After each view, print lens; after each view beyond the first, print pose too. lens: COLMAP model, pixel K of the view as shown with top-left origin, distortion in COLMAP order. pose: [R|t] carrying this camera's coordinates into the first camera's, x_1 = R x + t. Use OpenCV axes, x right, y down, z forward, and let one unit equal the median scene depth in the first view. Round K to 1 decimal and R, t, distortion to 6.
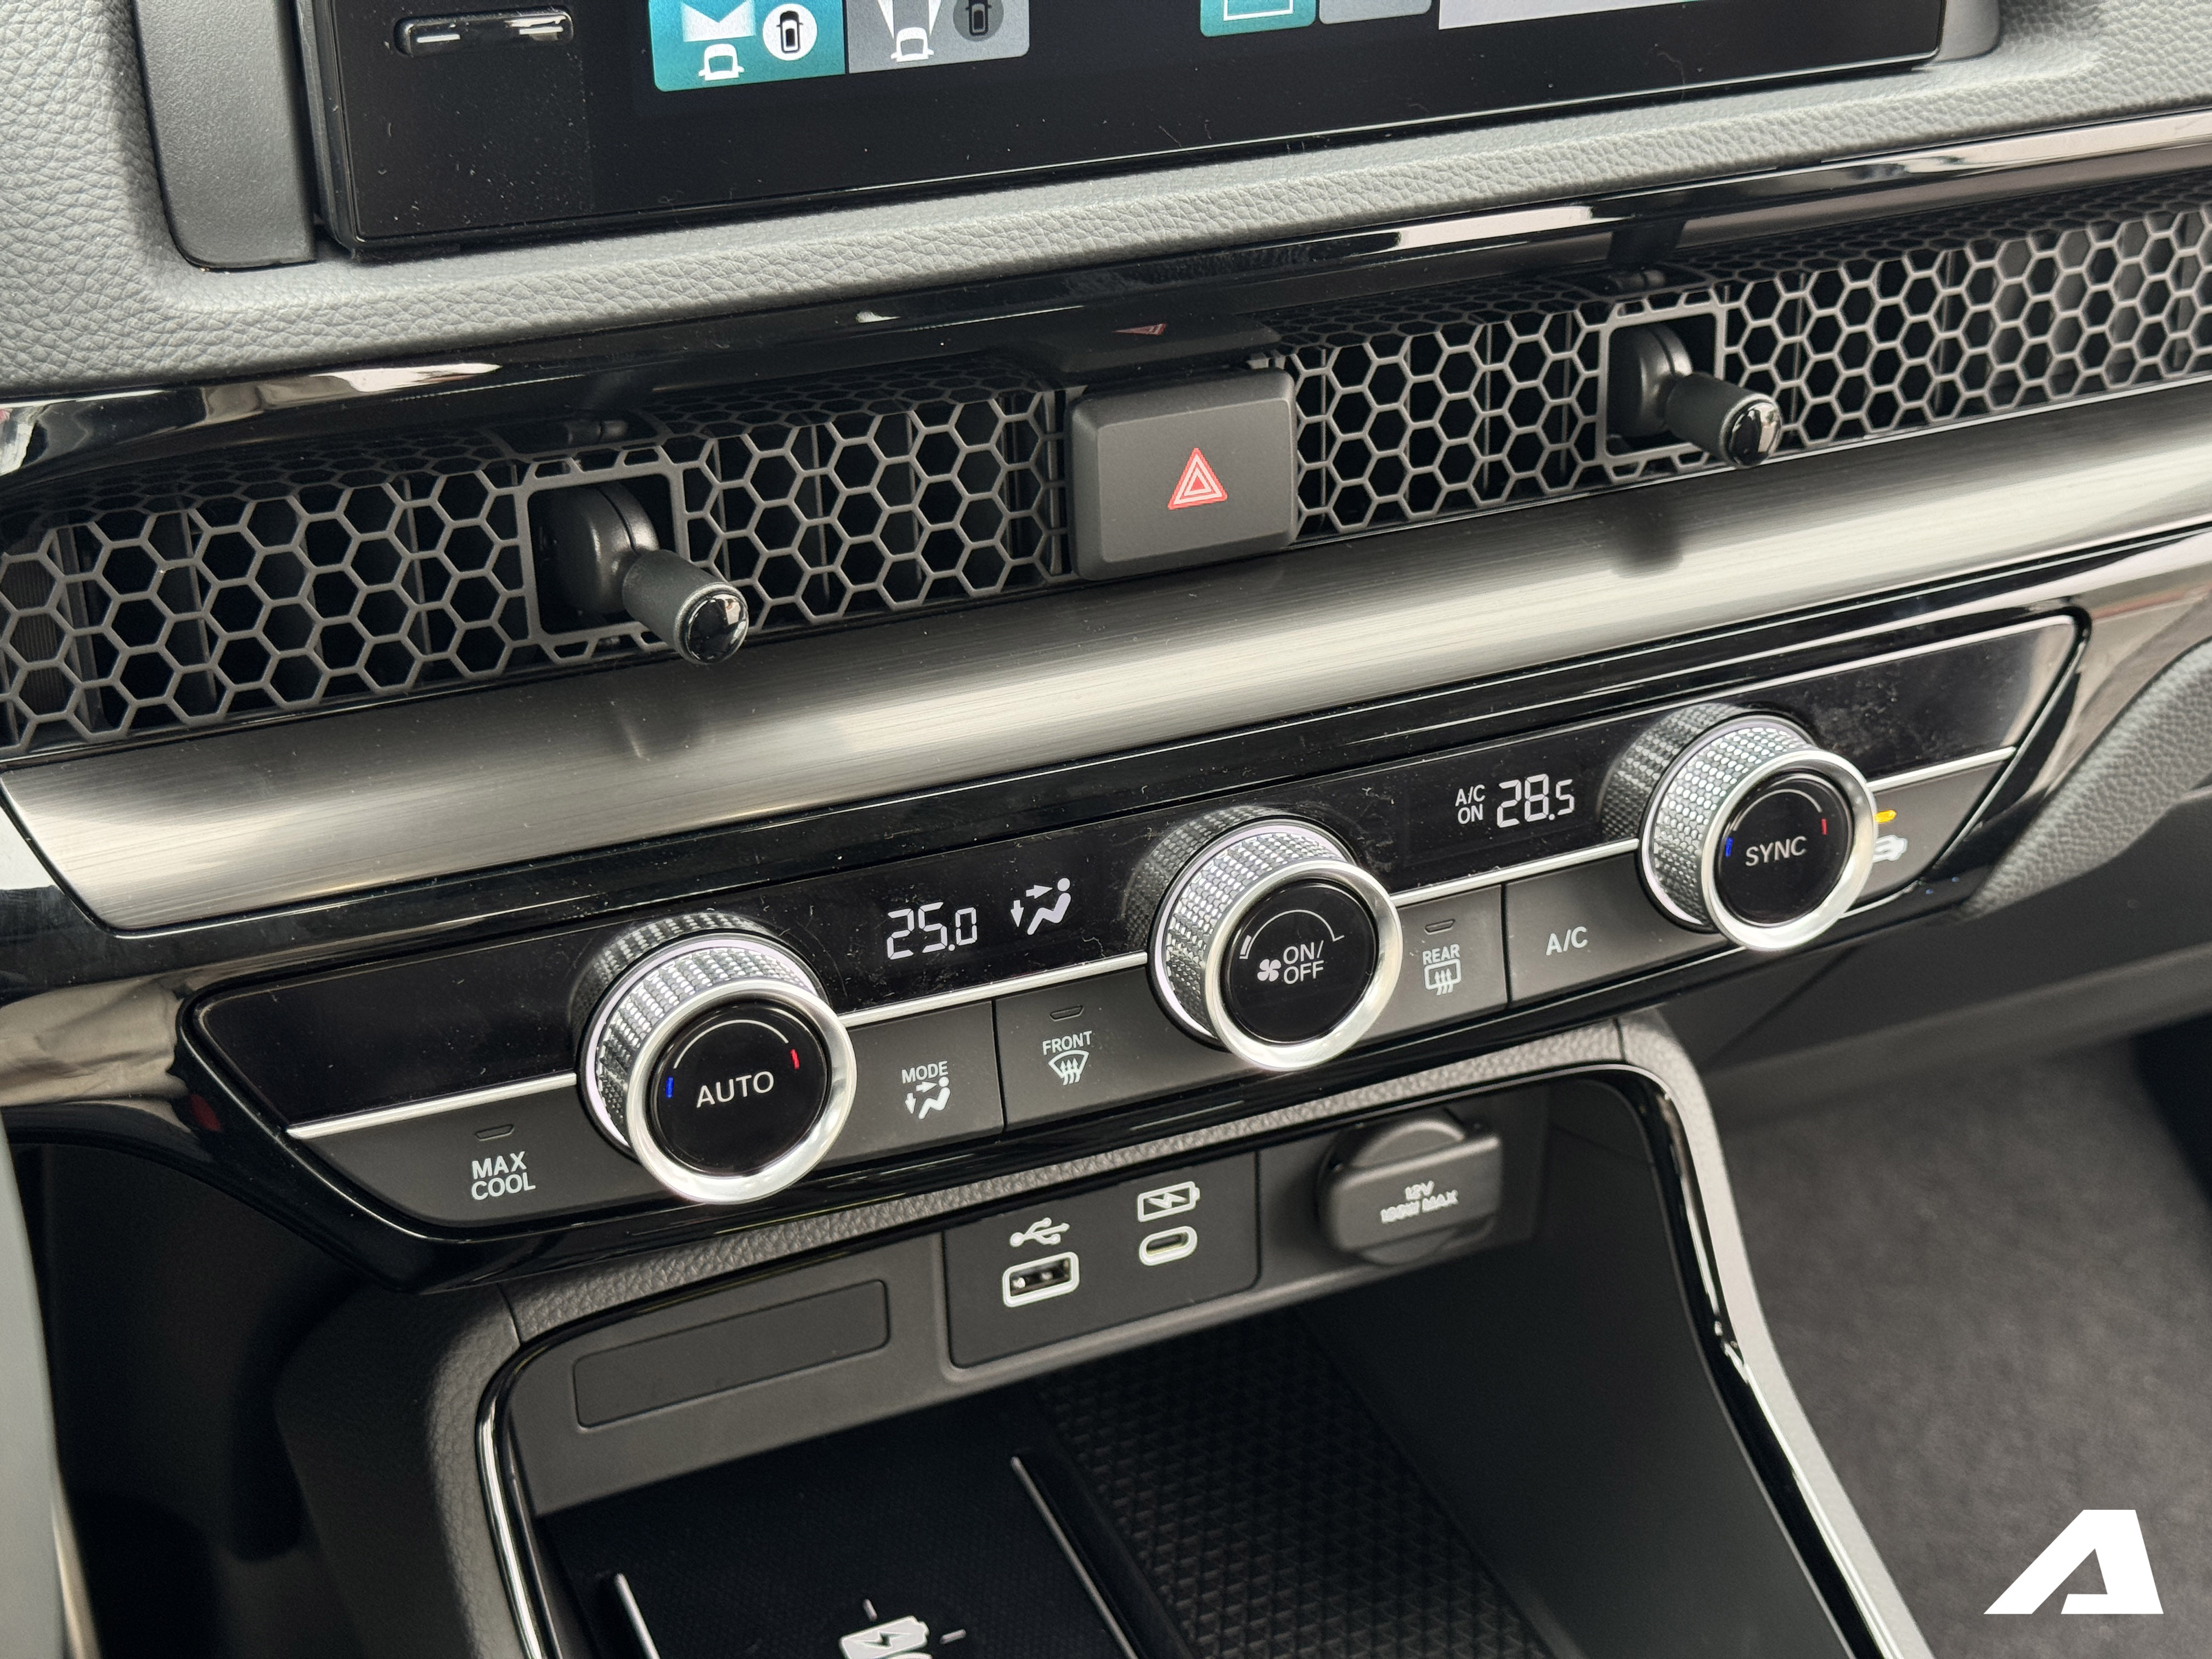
lens RADIAL K [[3102.6, 0, 1106.0], [0, 3102.6, 829.5], [0, 0, 1]] dist [0.221247, -0.654193]
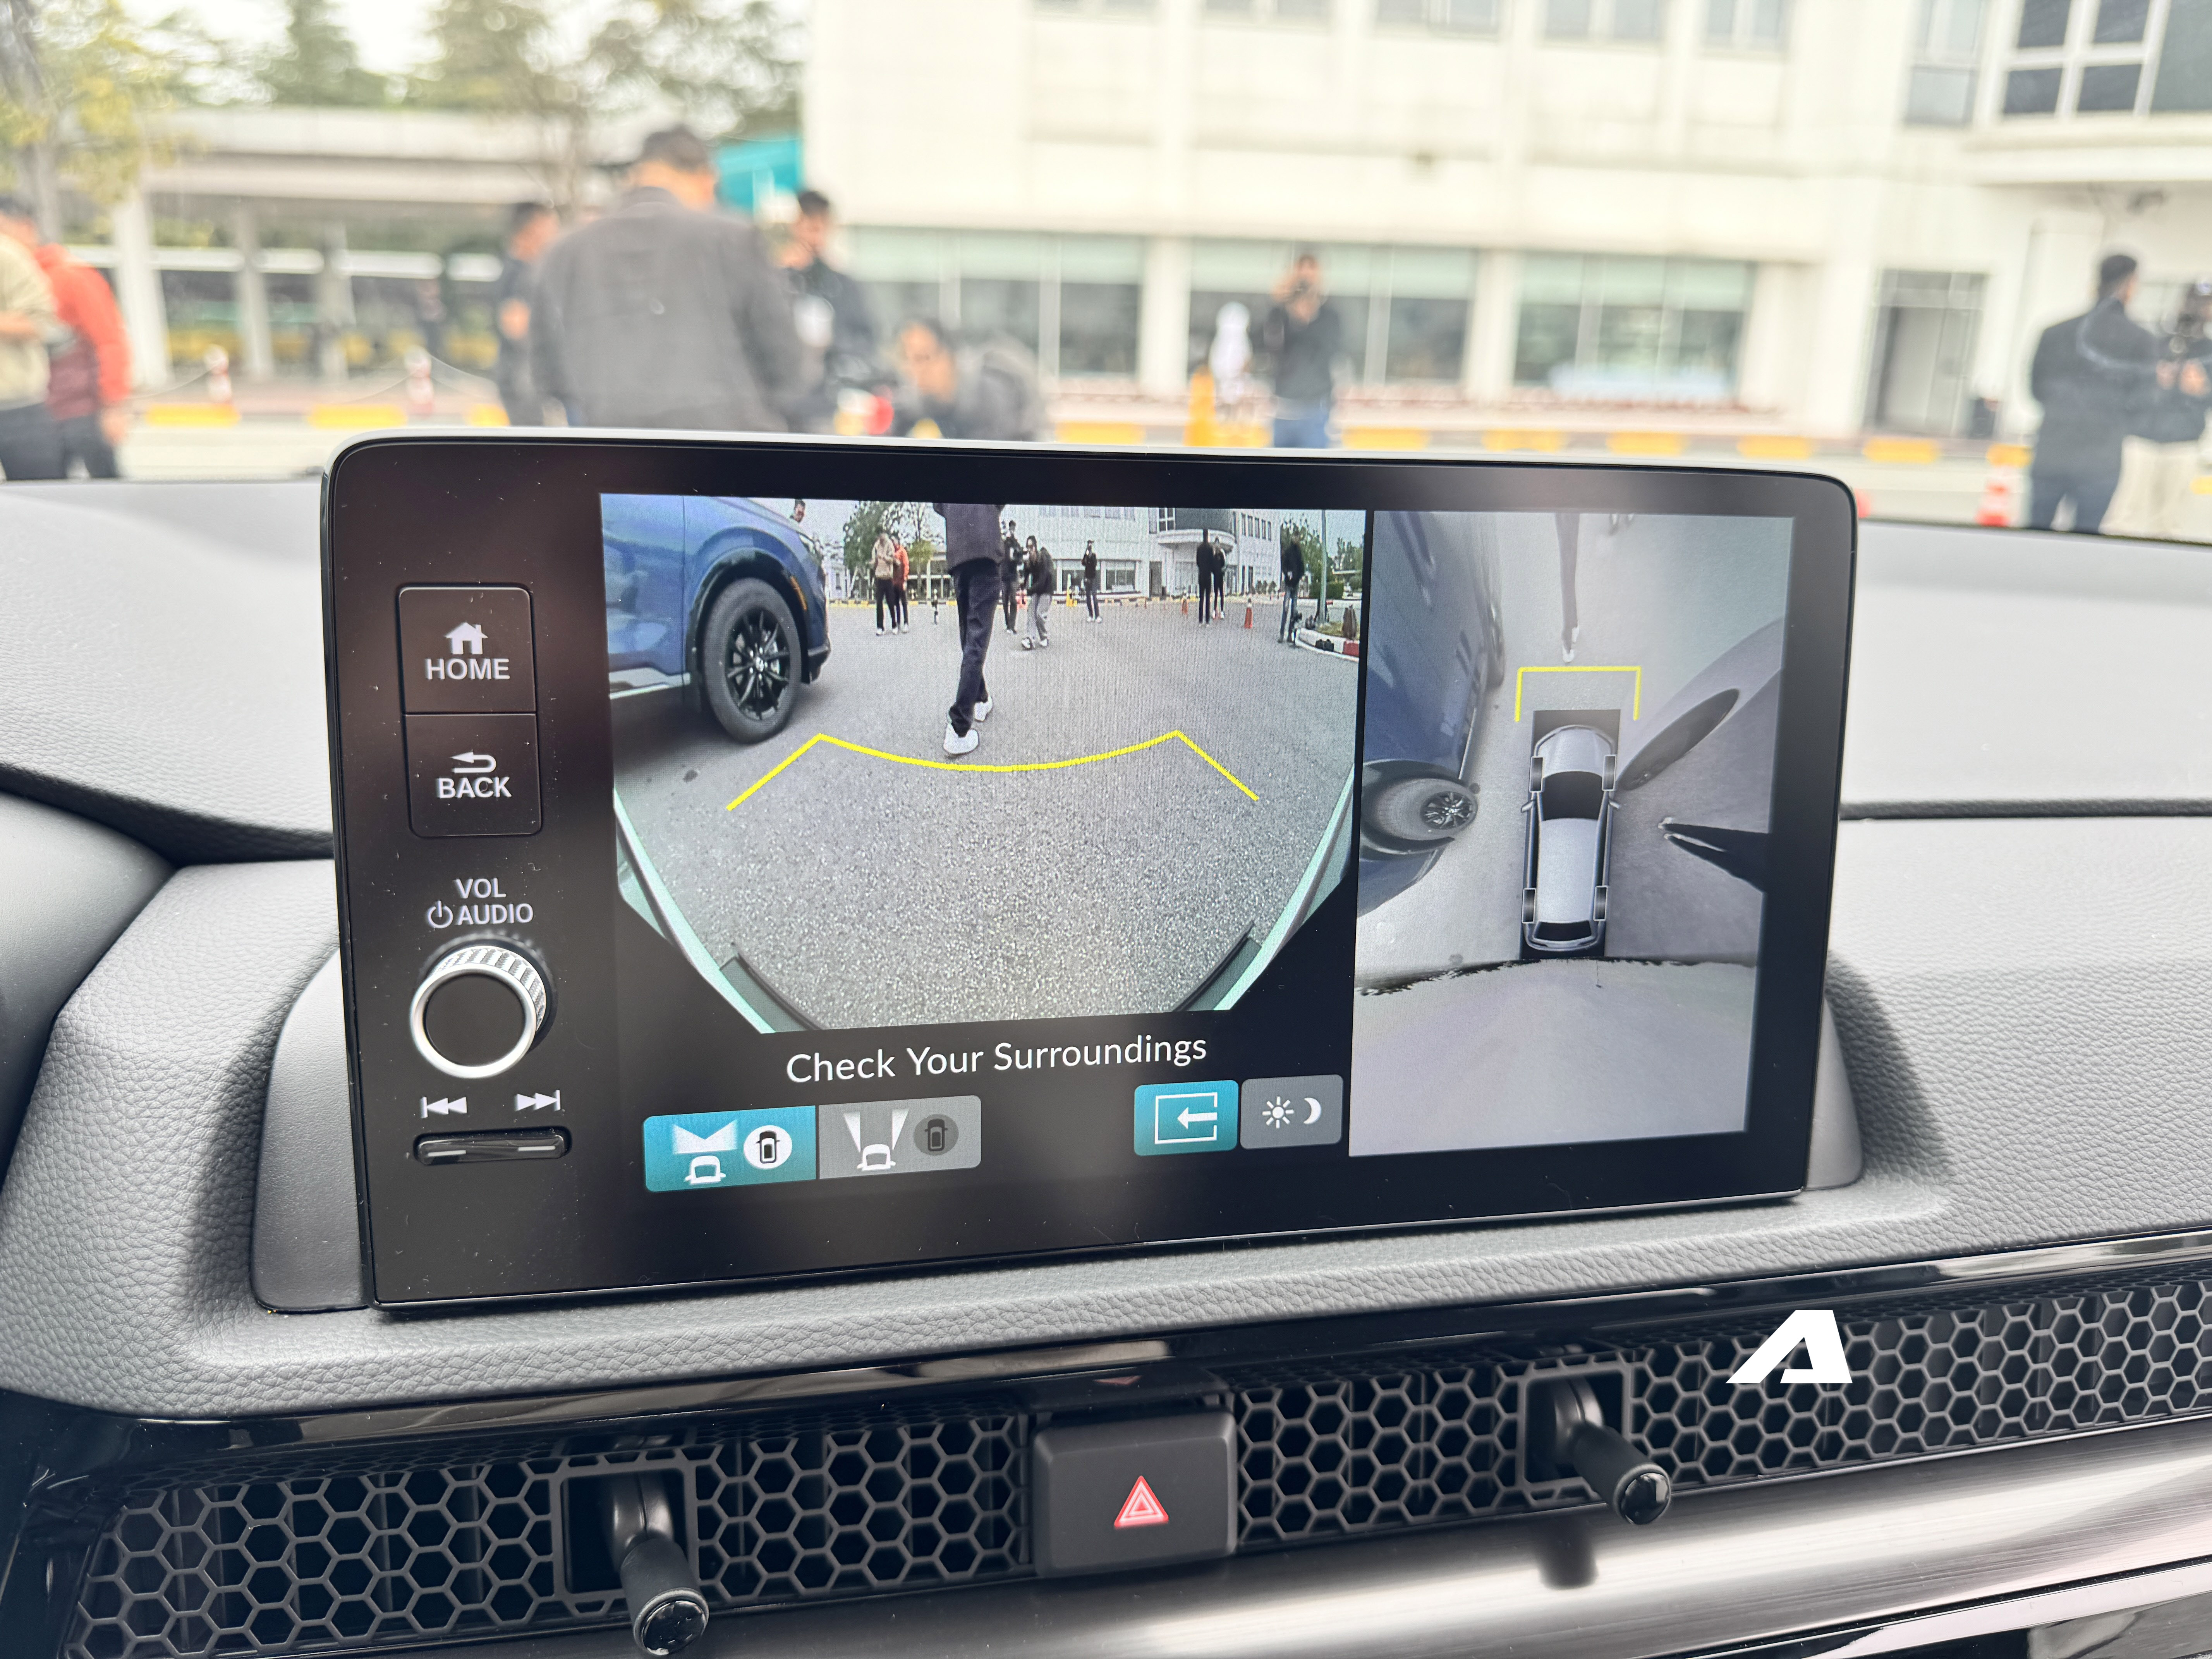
lens RADIAL K [[1647.3, 0, 1106.6], [0, 1647.3, 840.1], [0, 0, 1]] dist [0.001357, -0.085322]
pose [[0.975019, 0.047379, -0.217011, 0.142538], [-0.106642, 0.956872, -0.270229, -0.186672], [0.194848, 0.286621, 0.938021, 0.351776]]
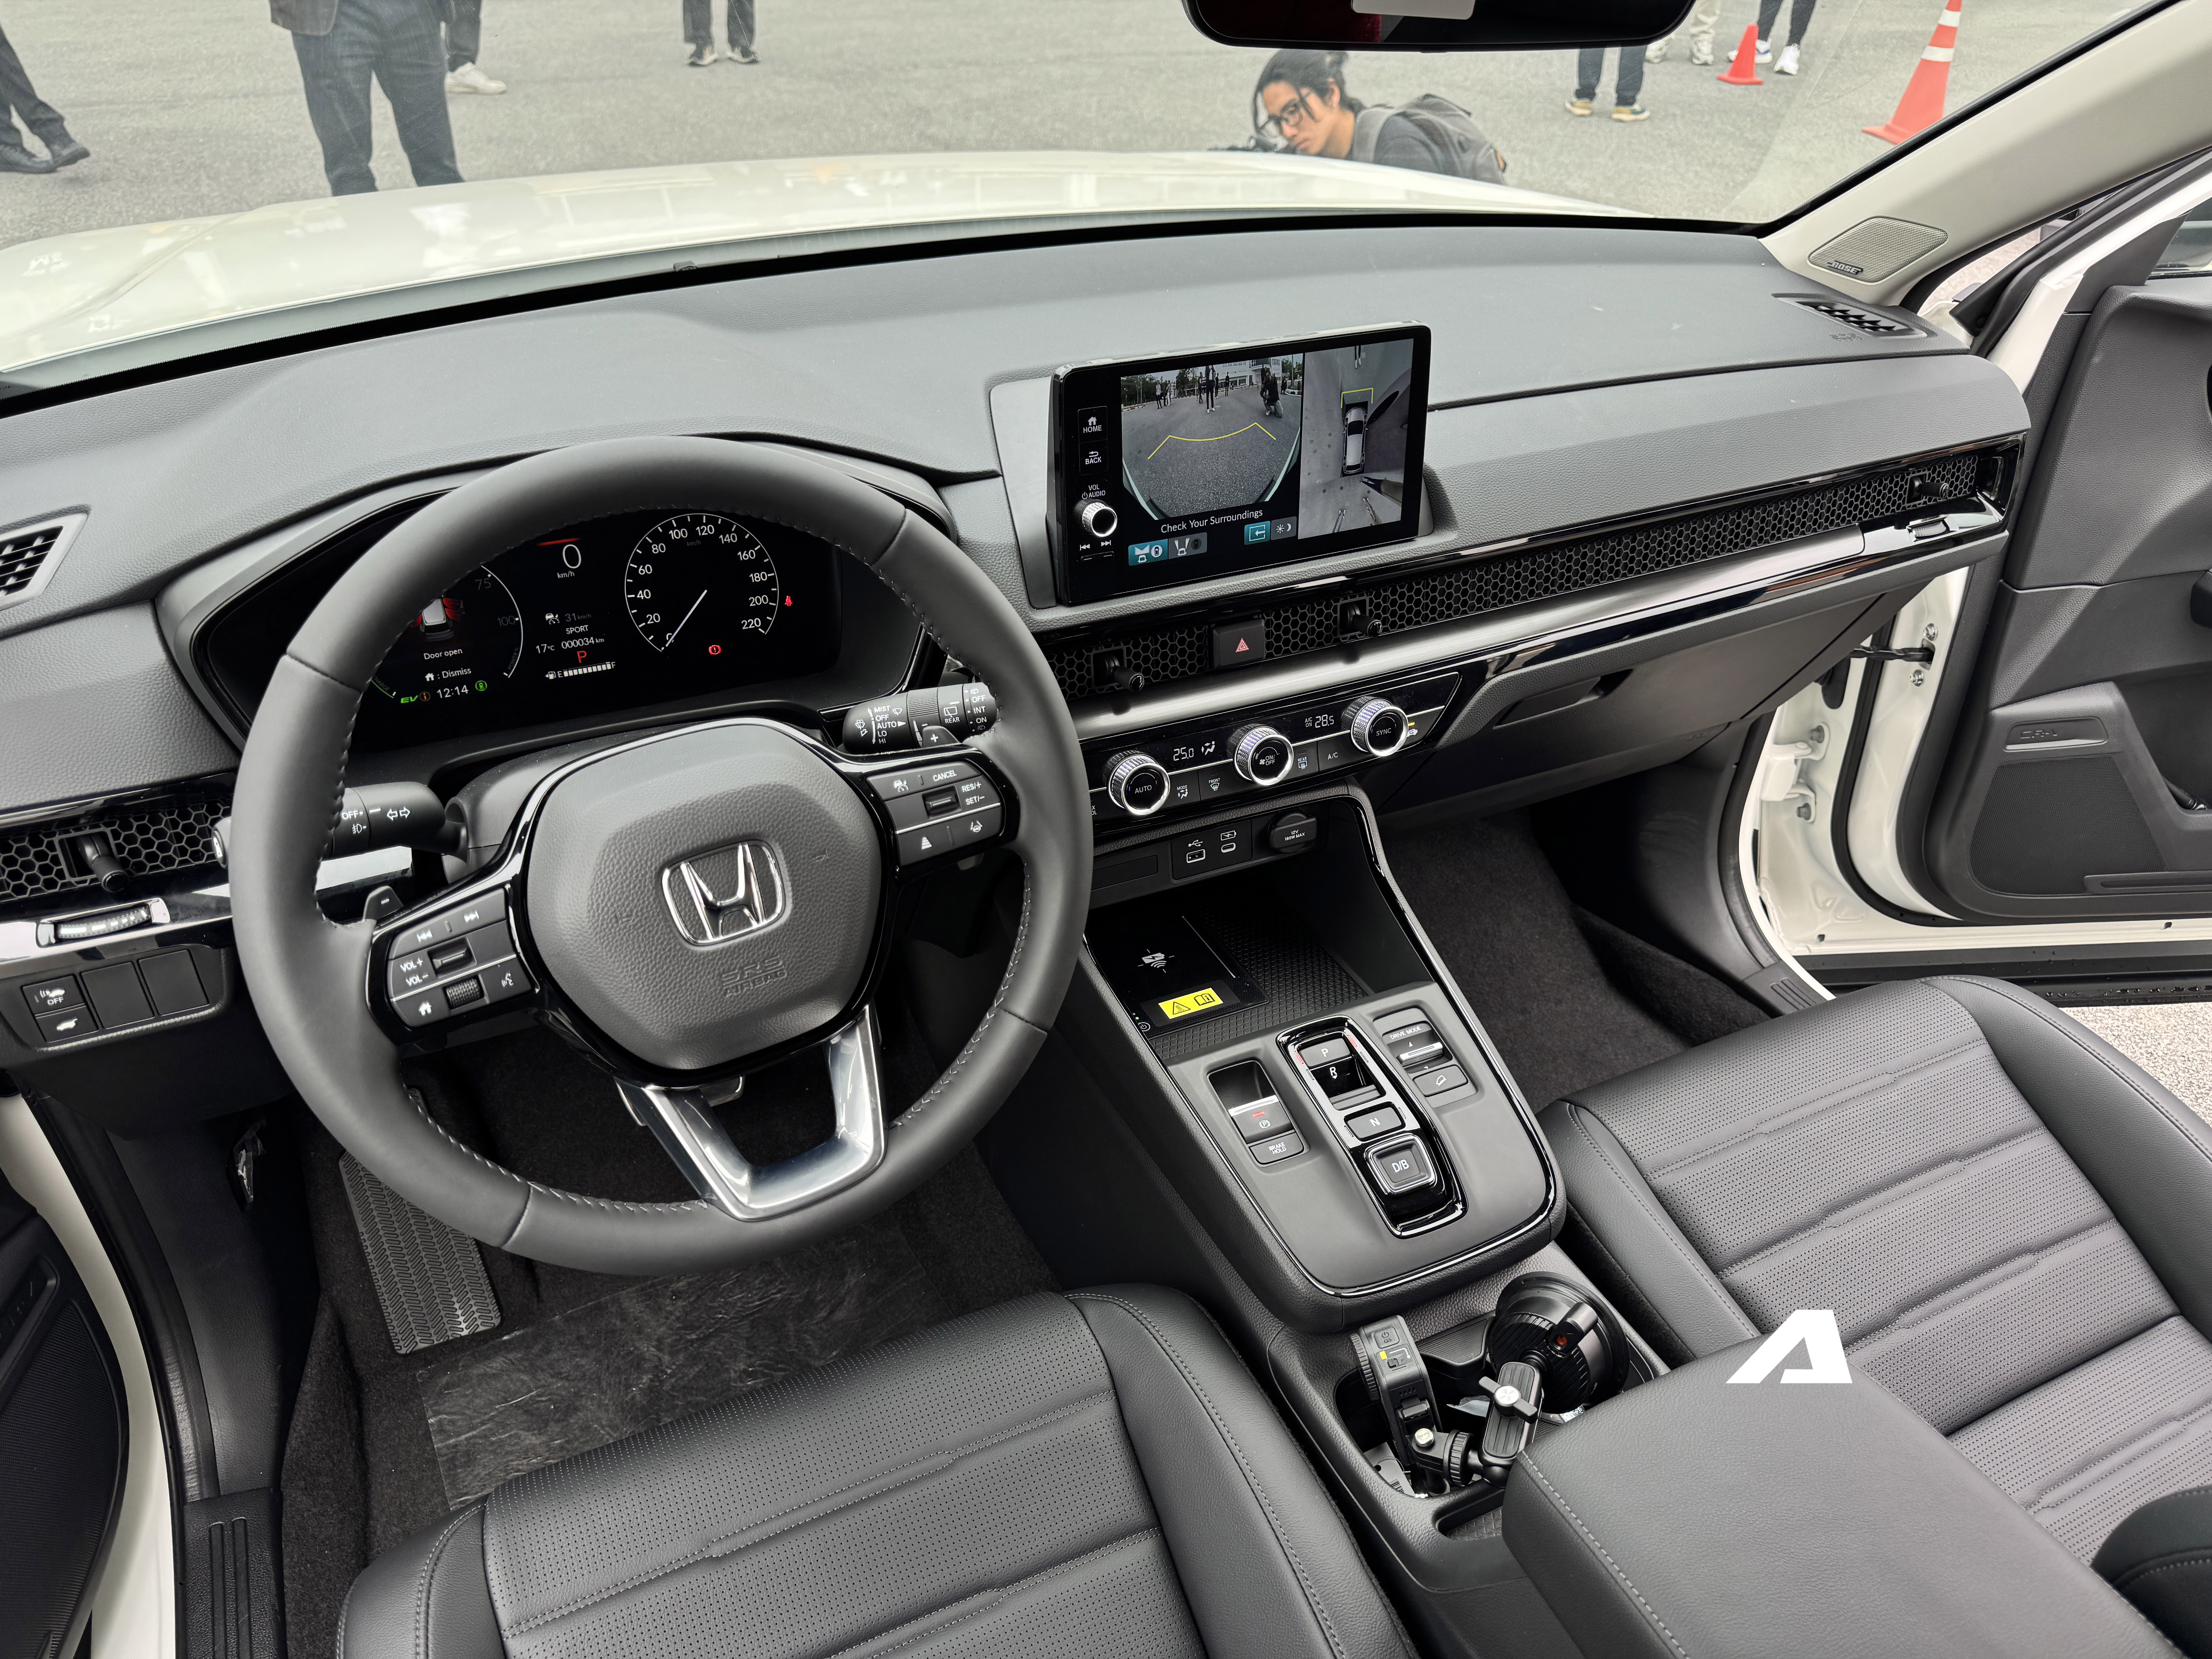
lens RADIAL K [[1556.9, 0, 1106.0], [0, 1556.9, 829.5], [0, 0, 1]] dist [0.182643, -0.000159]
pose [[0.999582, -0.028686, 0.003492, -0.172639], [0.028609, 0.999385, 0.020274, 0.089991], [-0.004072, -0.020166, 0.999788, -1.136904]]
